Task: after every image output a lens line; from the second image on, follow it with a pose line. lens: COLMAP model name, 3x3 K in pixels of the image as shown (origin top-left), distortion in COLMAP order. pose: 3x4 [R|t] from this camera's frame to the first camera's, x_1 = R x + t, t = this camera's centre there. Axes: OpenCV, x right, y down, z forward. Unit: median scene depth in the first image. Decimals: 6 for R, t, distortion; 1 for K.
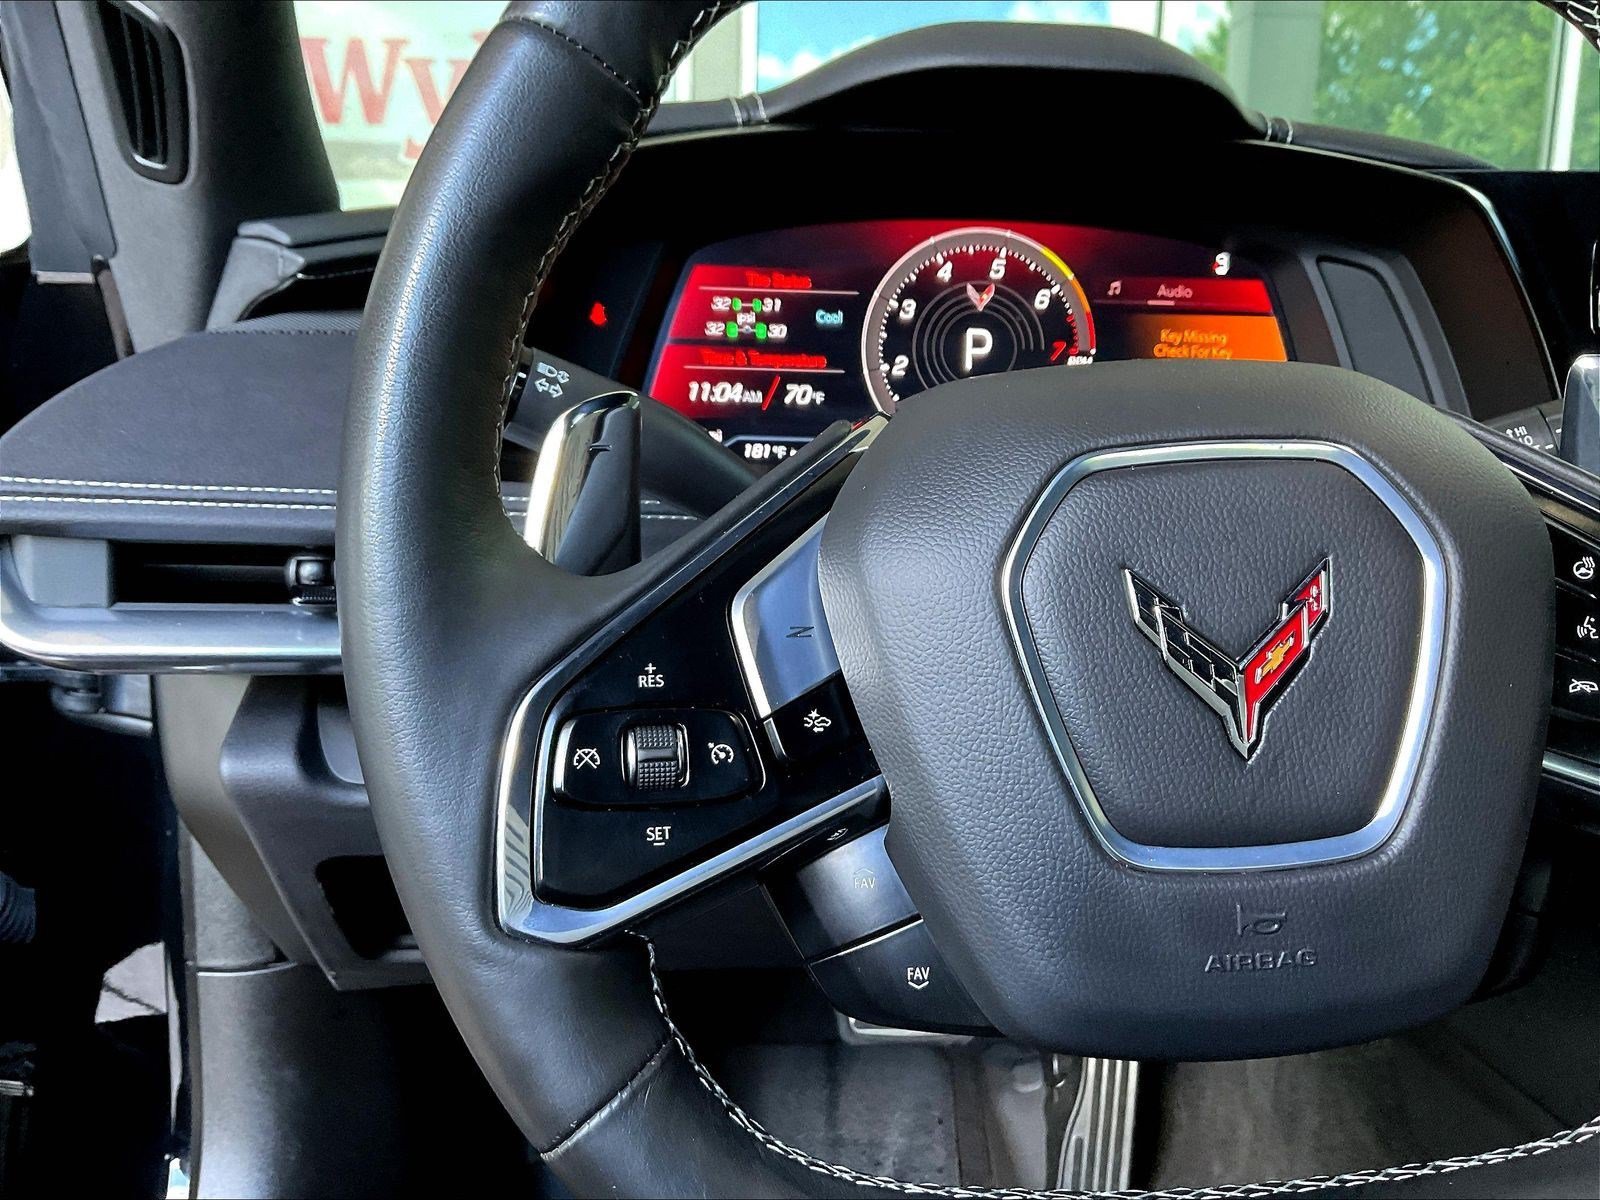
lens RADIAL K [[1303.7, 0, 800.0], [0, 1303.7, 600.0], [0, 0, 1]] dist [0.057987, -0.154727]
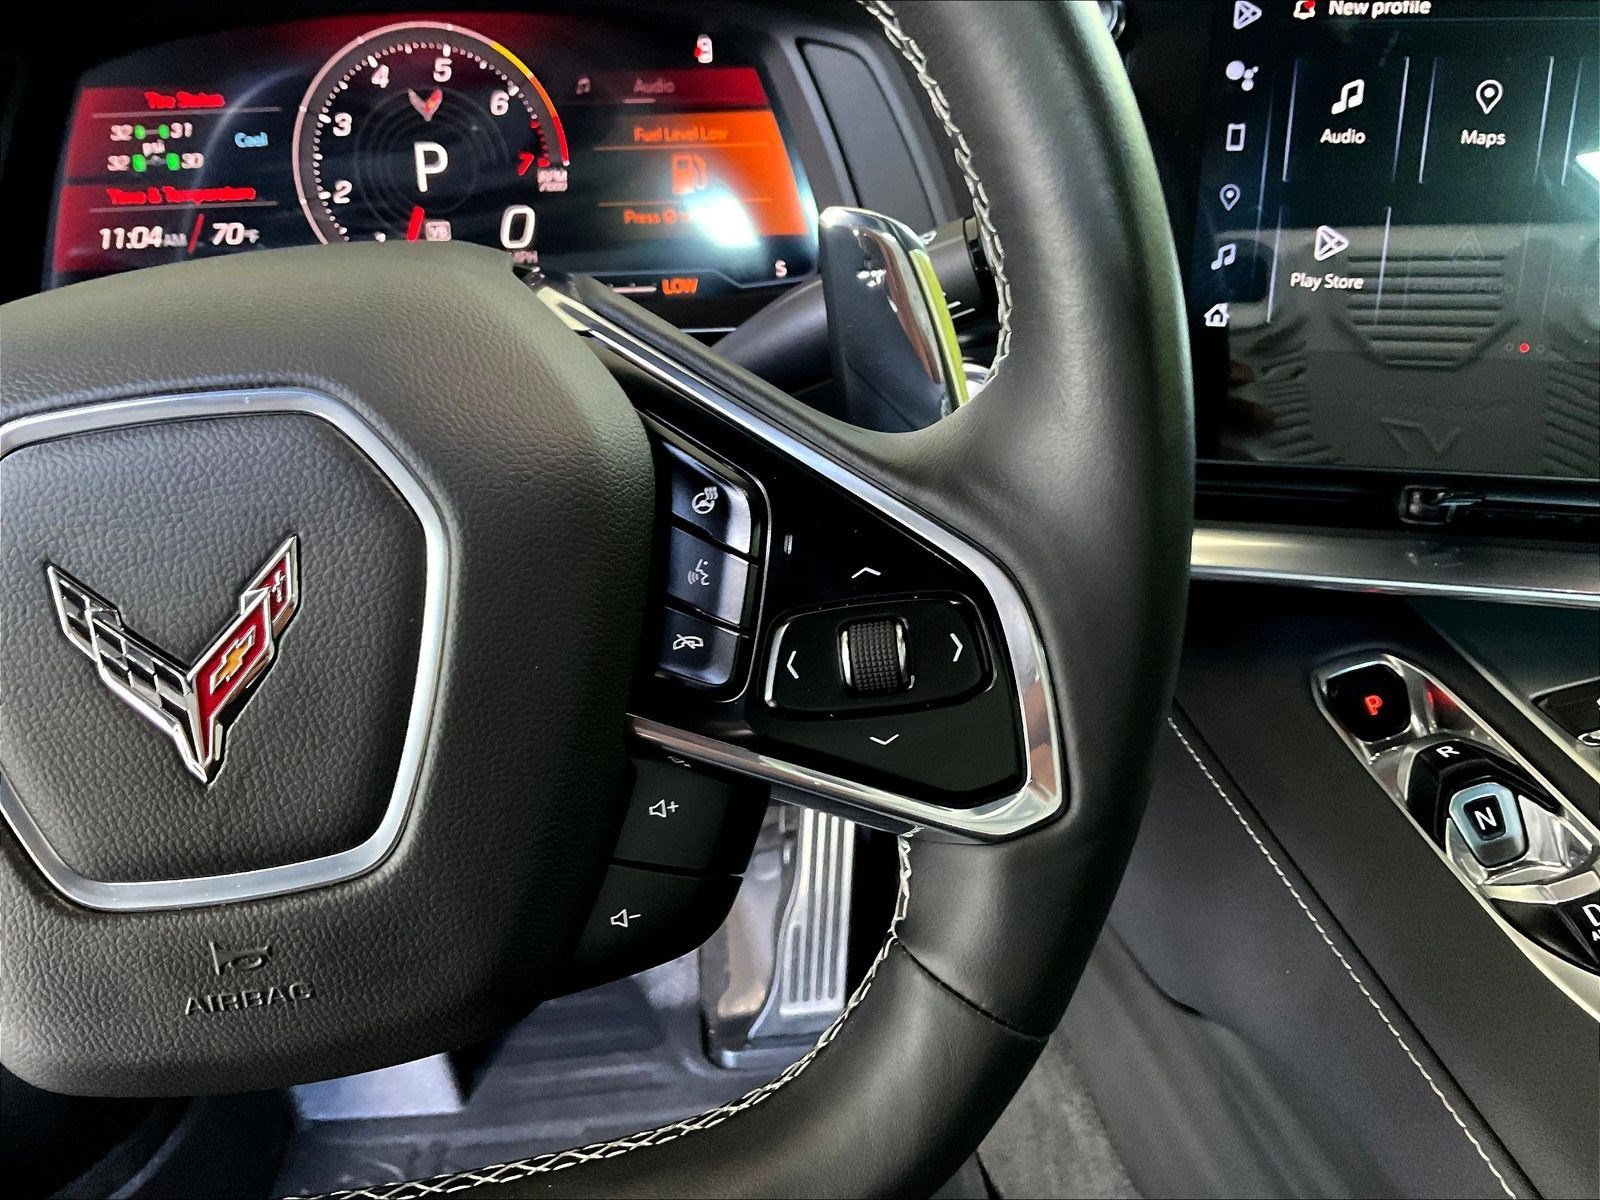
lens RADIAL K [[1303.7, 0, 800.0], [0, 1303.7, 600.0], [0, 0, 1]] dist [0.057987, -0.154727]
pose [[0.996545, -0.070075, 0.044578, 0.324964], [0.060238, 0.979366, 0.192907, -0.063652], [-0.057176, -0.189556, 0.980204, 0.074650]]
